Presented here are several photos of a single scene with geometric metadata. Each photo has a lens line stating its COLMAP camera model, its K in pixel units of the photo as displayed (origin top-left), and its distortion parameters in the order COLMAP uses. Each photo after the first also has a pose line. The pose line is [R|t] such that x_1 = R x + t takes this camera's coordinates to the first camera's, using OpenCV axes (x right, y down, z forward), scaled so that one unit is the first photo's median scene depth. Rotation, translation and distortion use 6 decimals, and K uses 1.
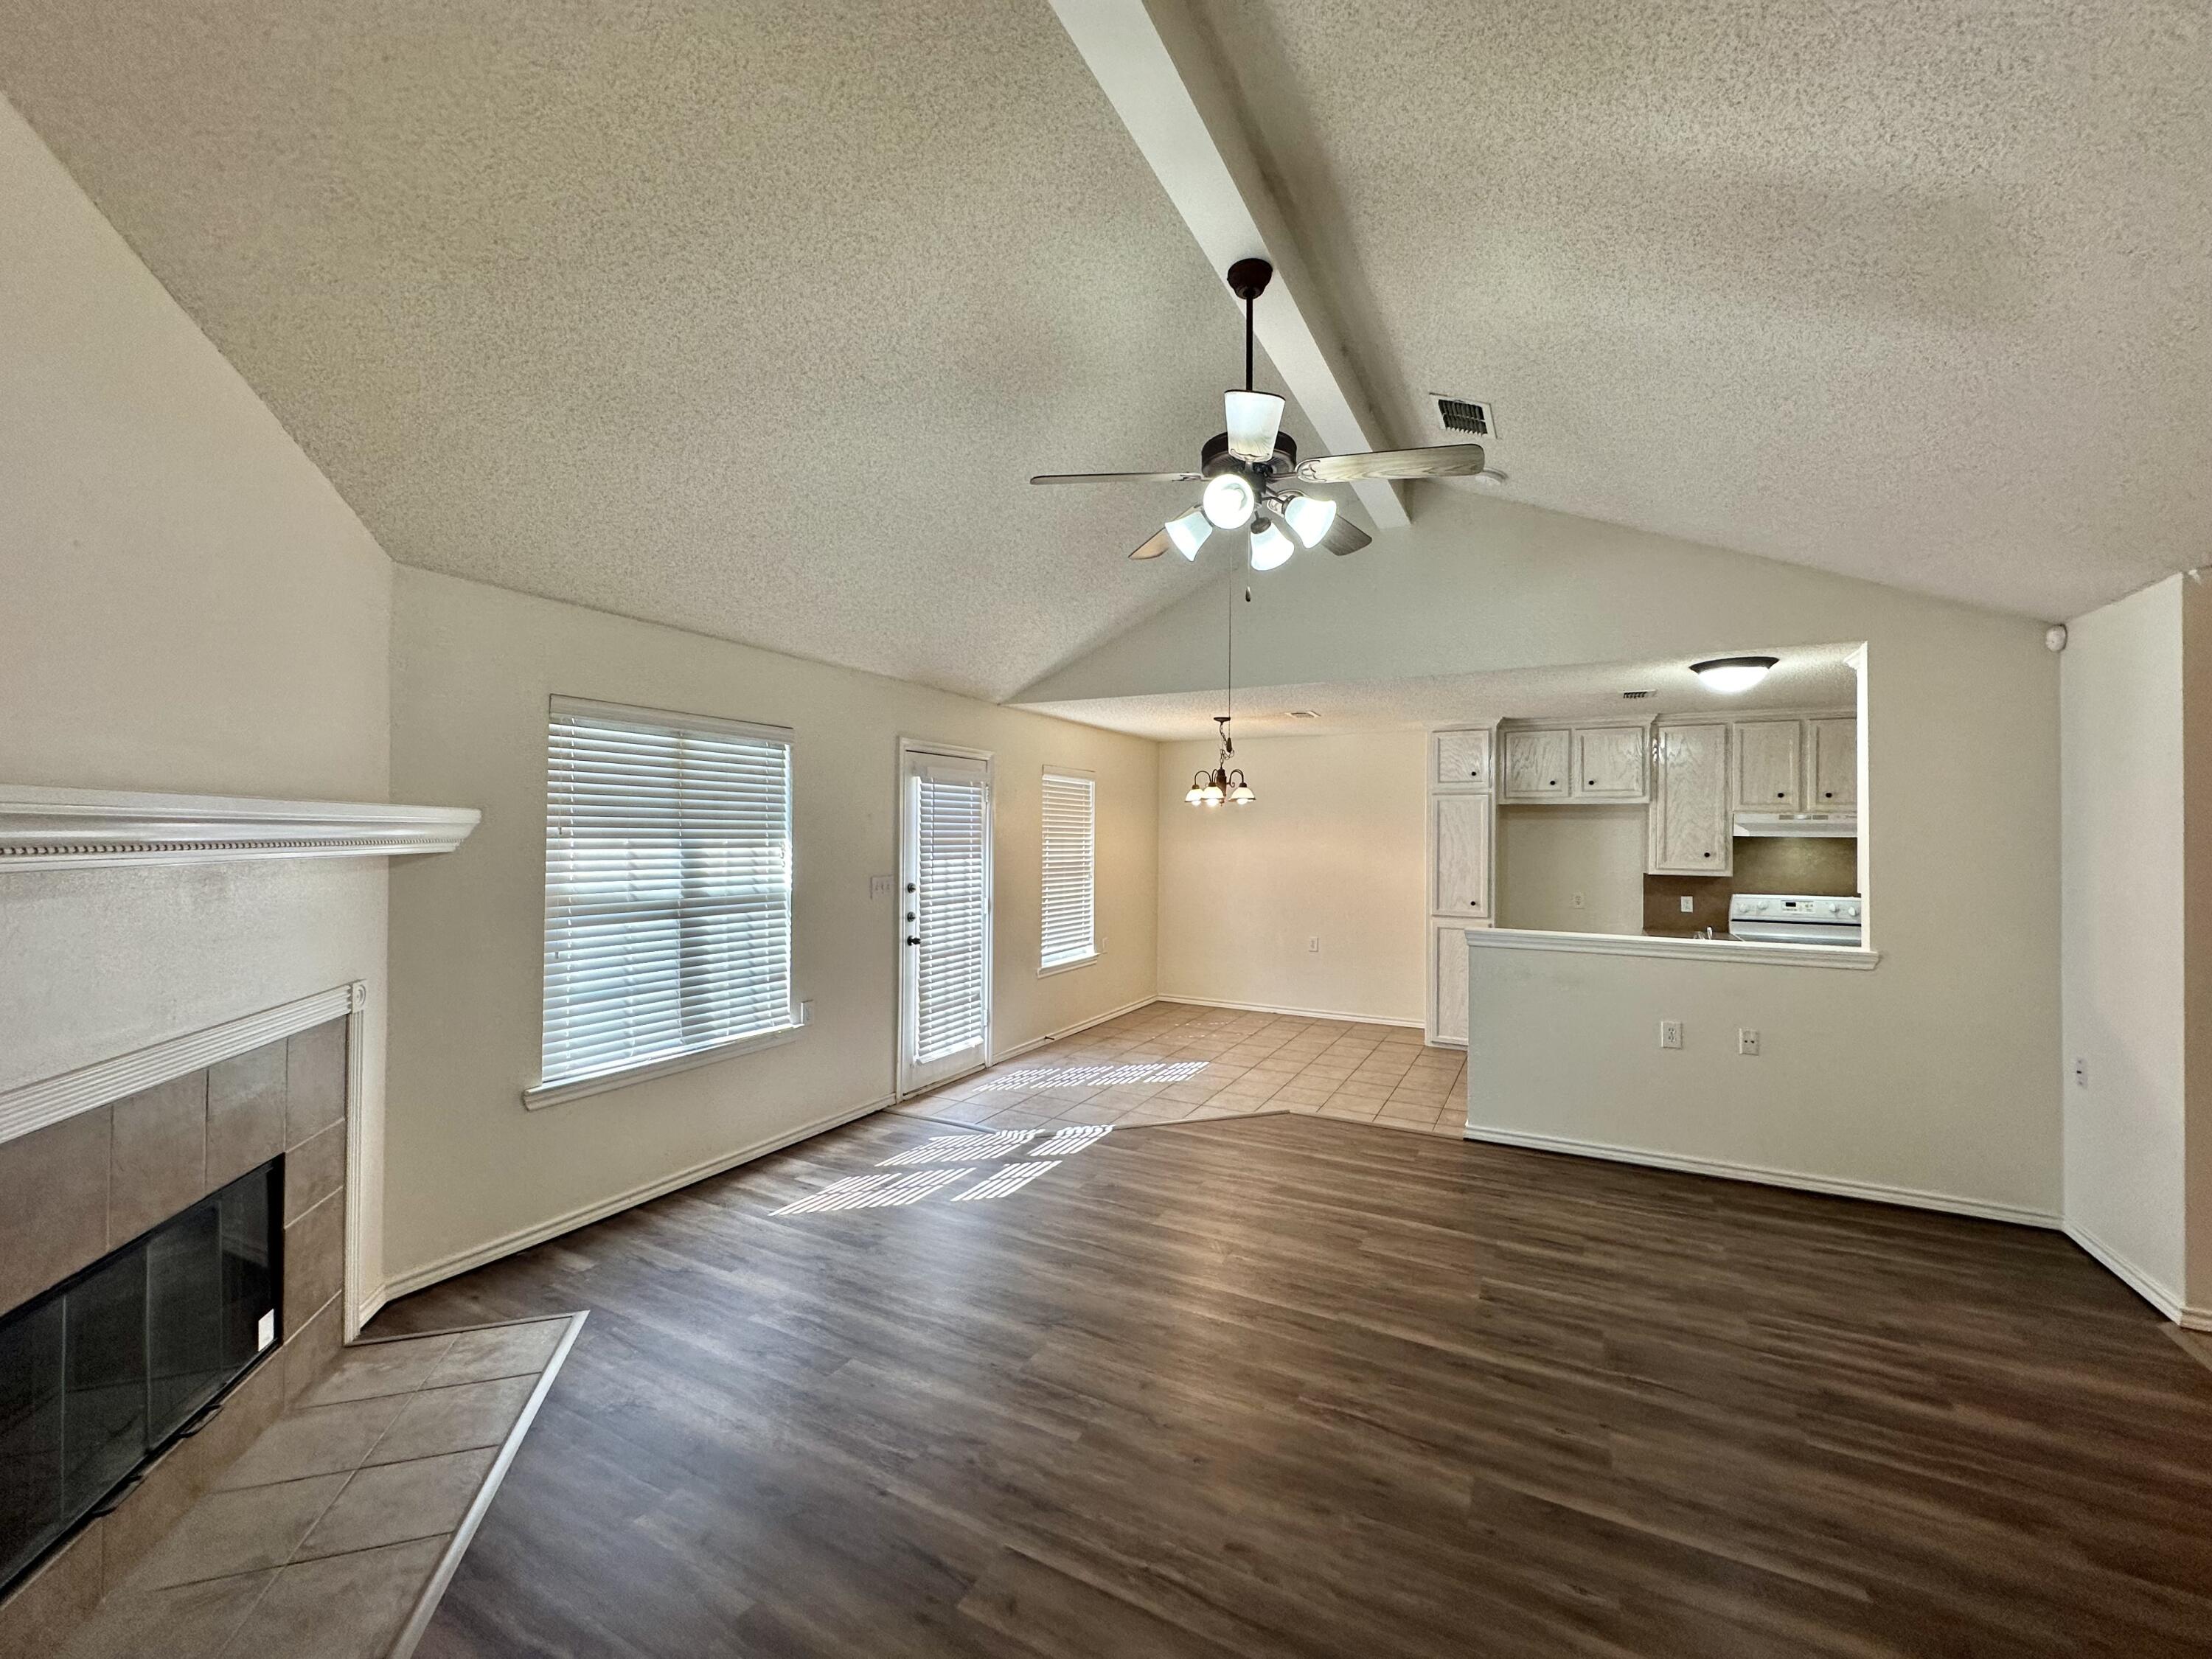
lens RADIAL K [[878.5, 0, 1111.5], [0, 878.5, 826.9], [0, 0, 1]] dist [-0.001911, 0.000000]
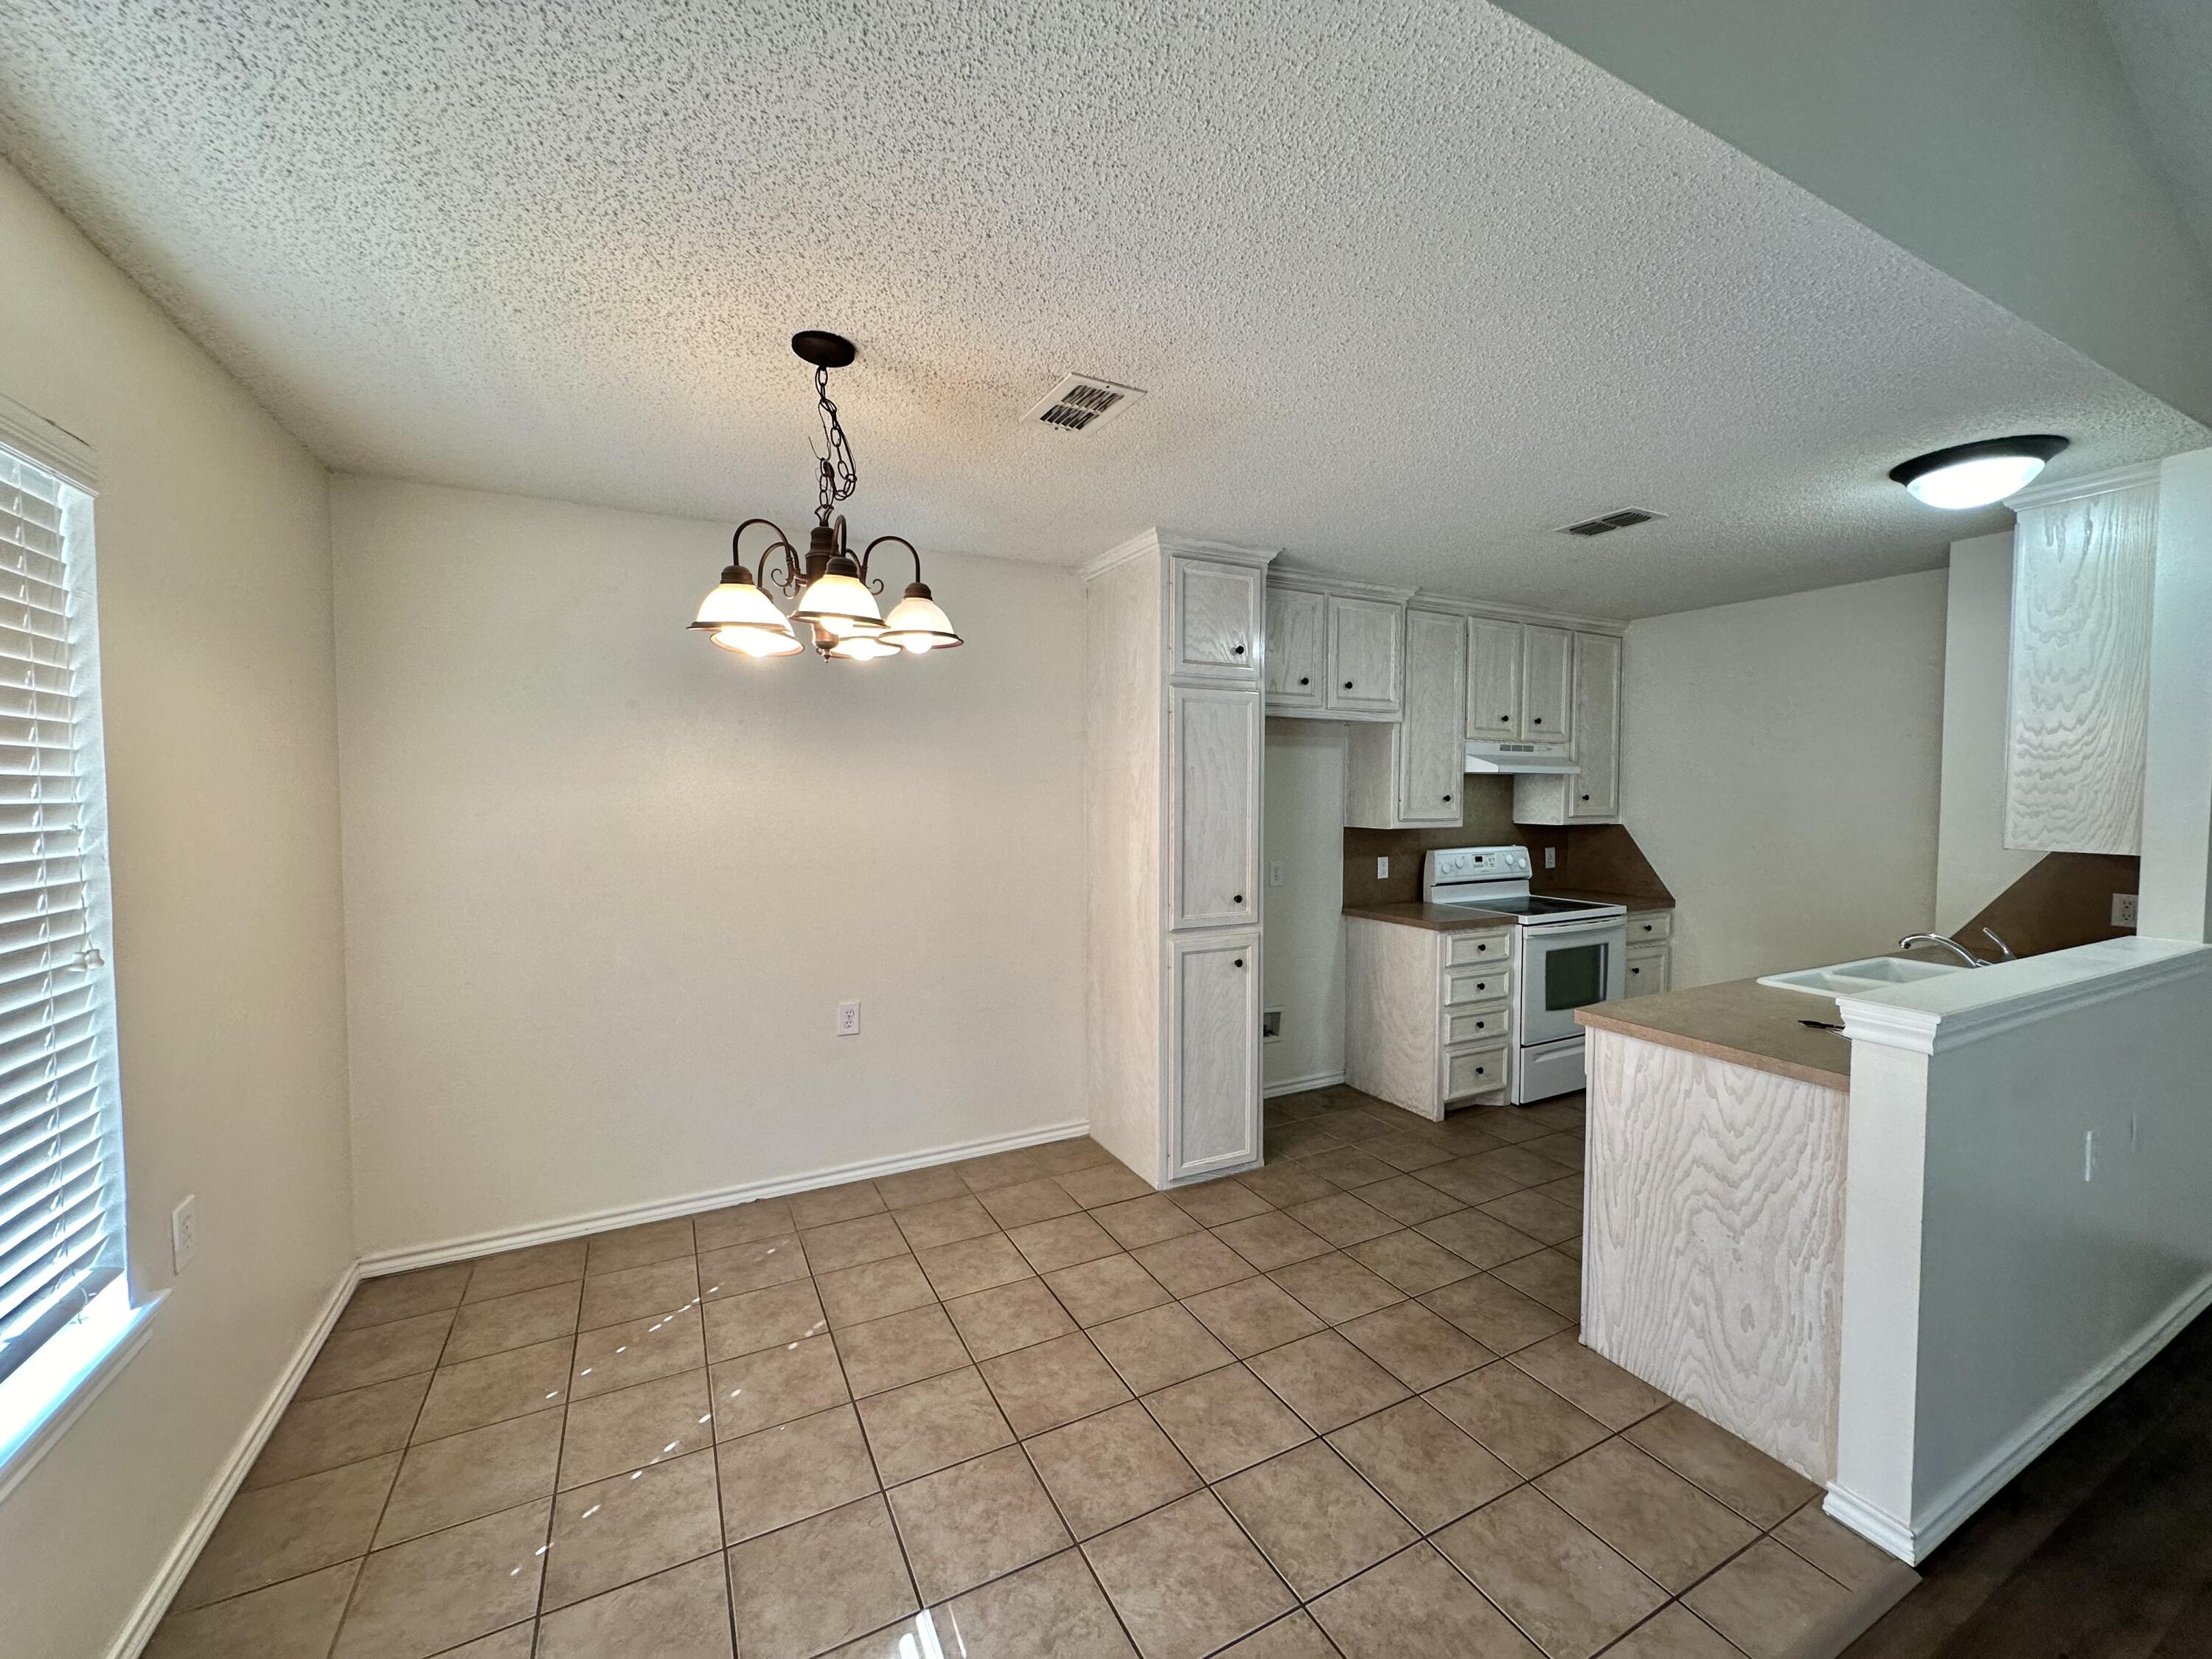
lens RADIAL K [[880.4, 0, 1106.0], [0, 880.4, 829.5], [0, 0, 1]] dist [-0.002011, 0.000002]
pose [[0.579550, -0.044854, 0.813702, -0.089591], [-0.003252, 0.998349, 0.057349, 0.024046], [-0.814930, -0.035883, 0.578447, 1.144701]]
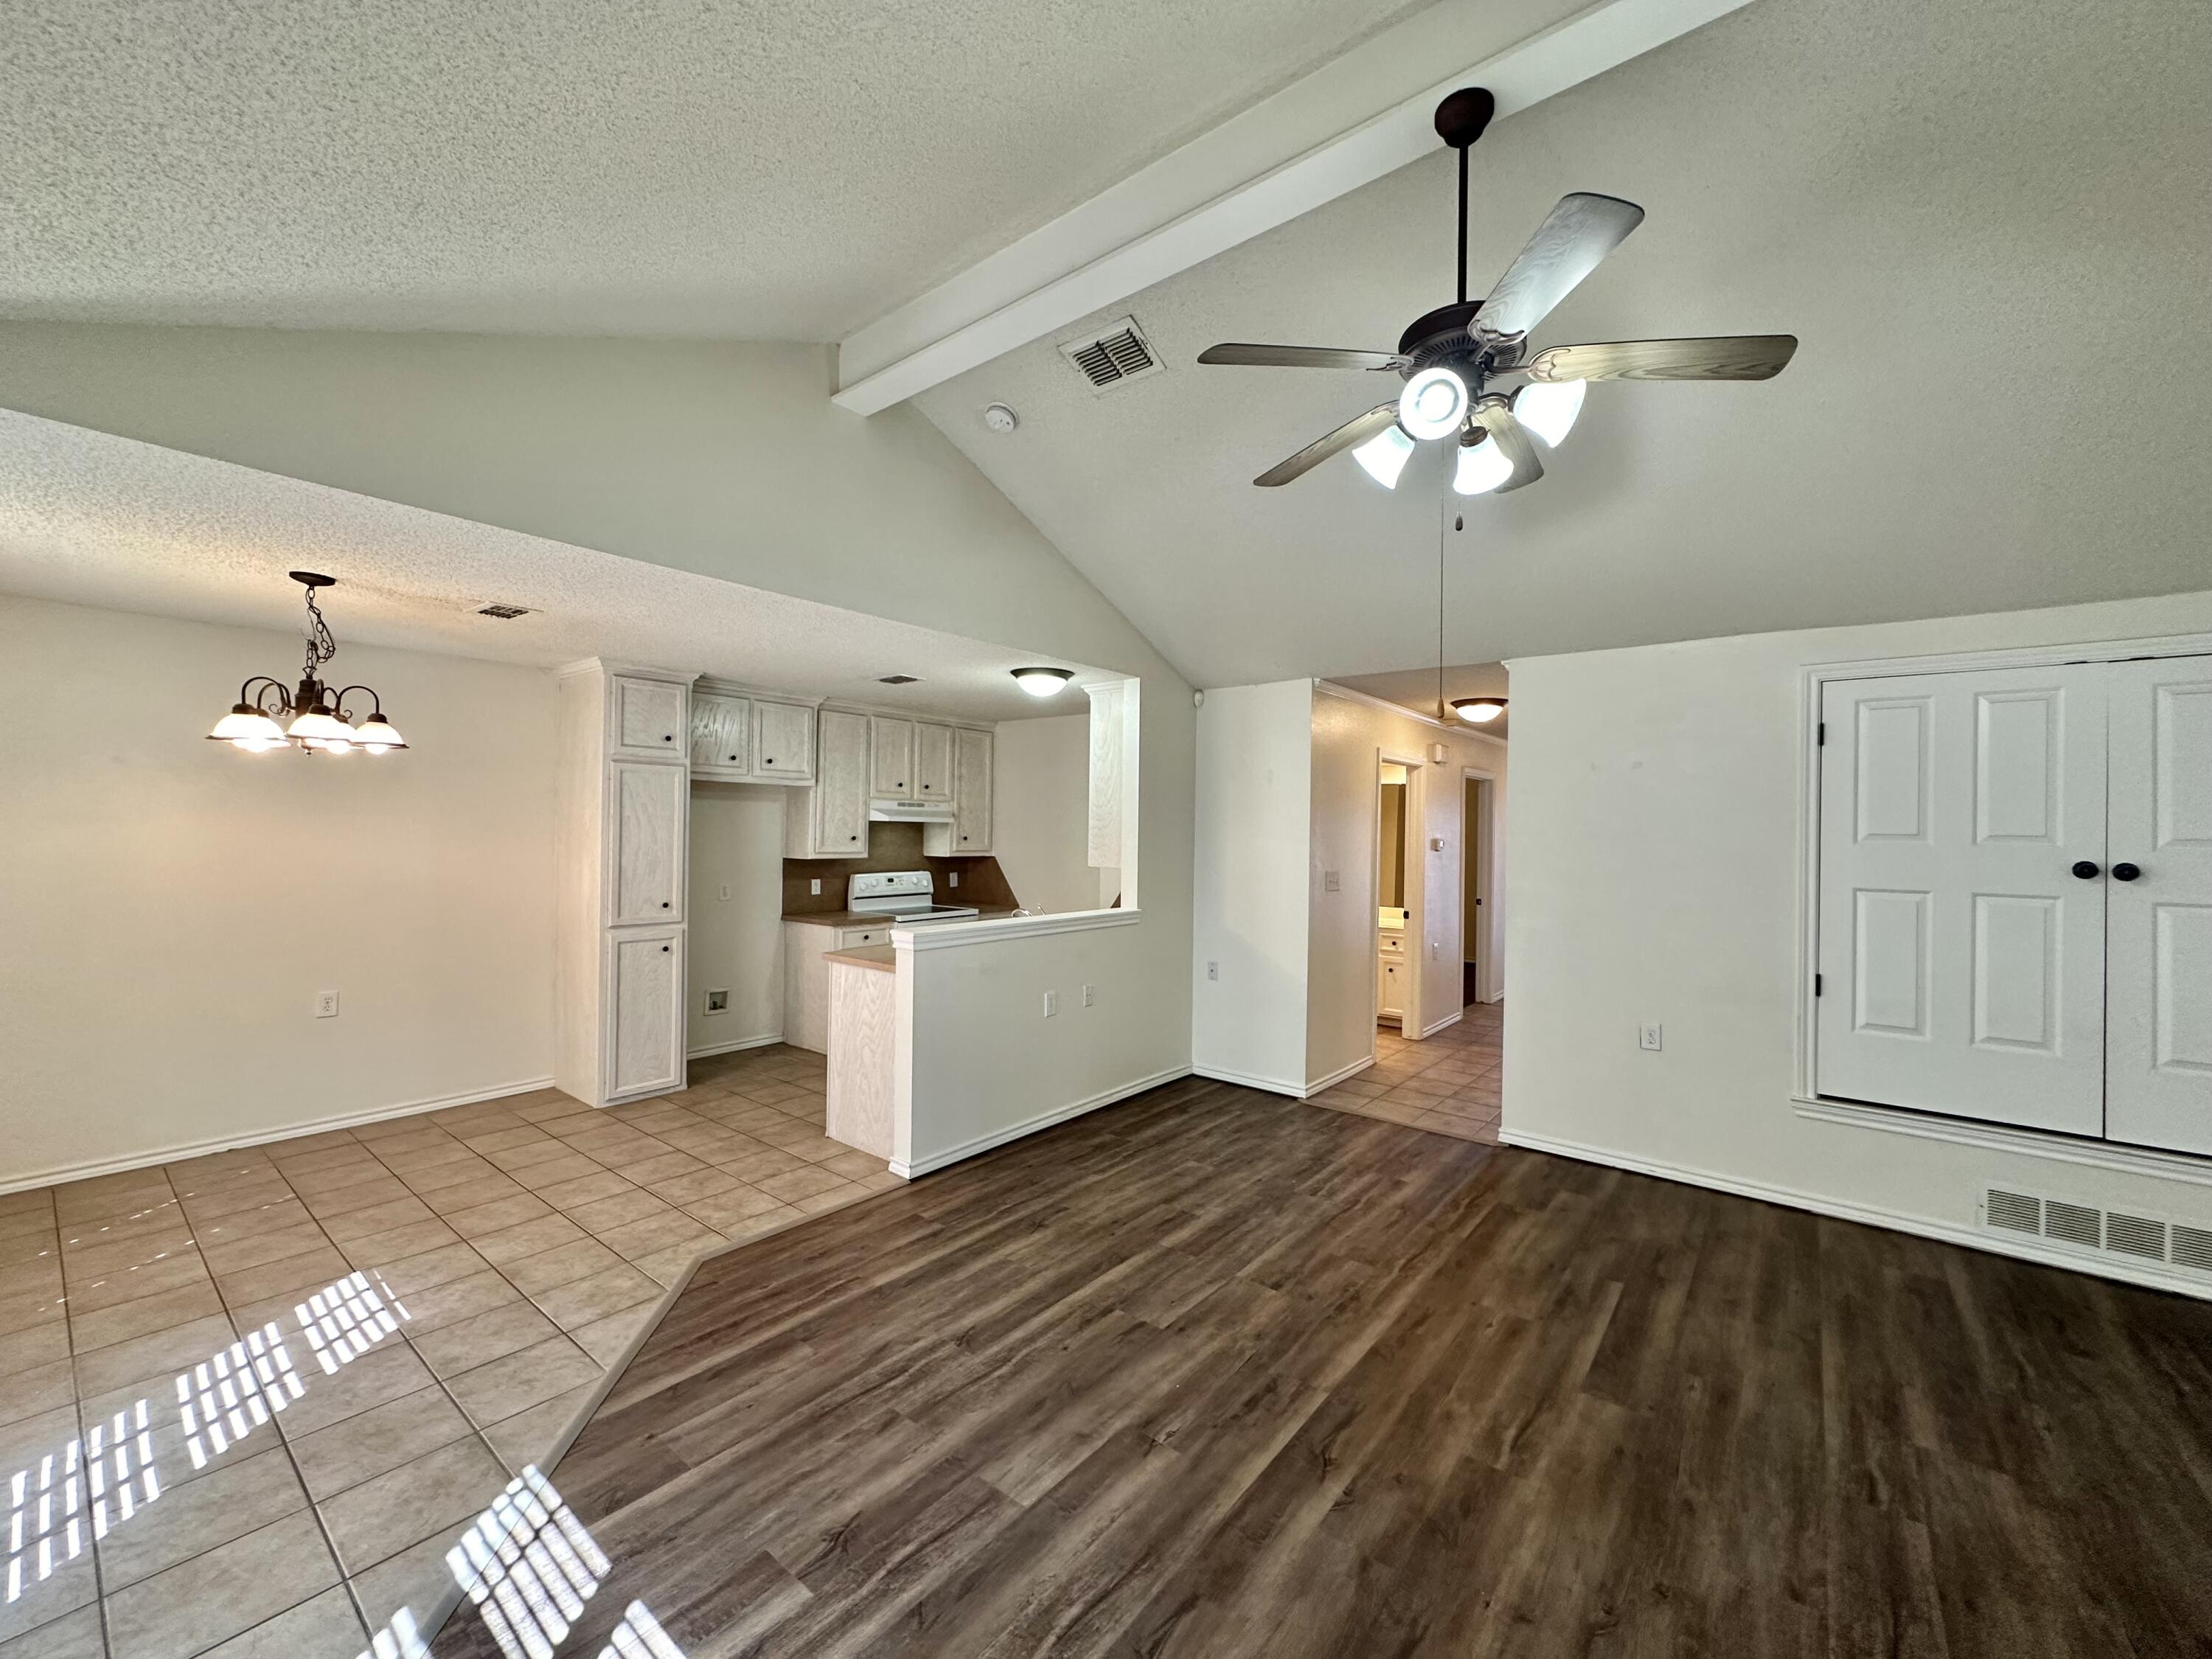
lens RADIAL K [[878.5, 0, 1111.5], [0, 878.5, 826.9], [0, 0, 1]] dist [-0.001911, 0.000000]
pose [[0.193811, -0.002185, 0.981036, -0.410283], [-0.021294, 0.999753, 0.006434, 0.007109], [-0.980808, -0.022137, 0.193716, 0.697905]]
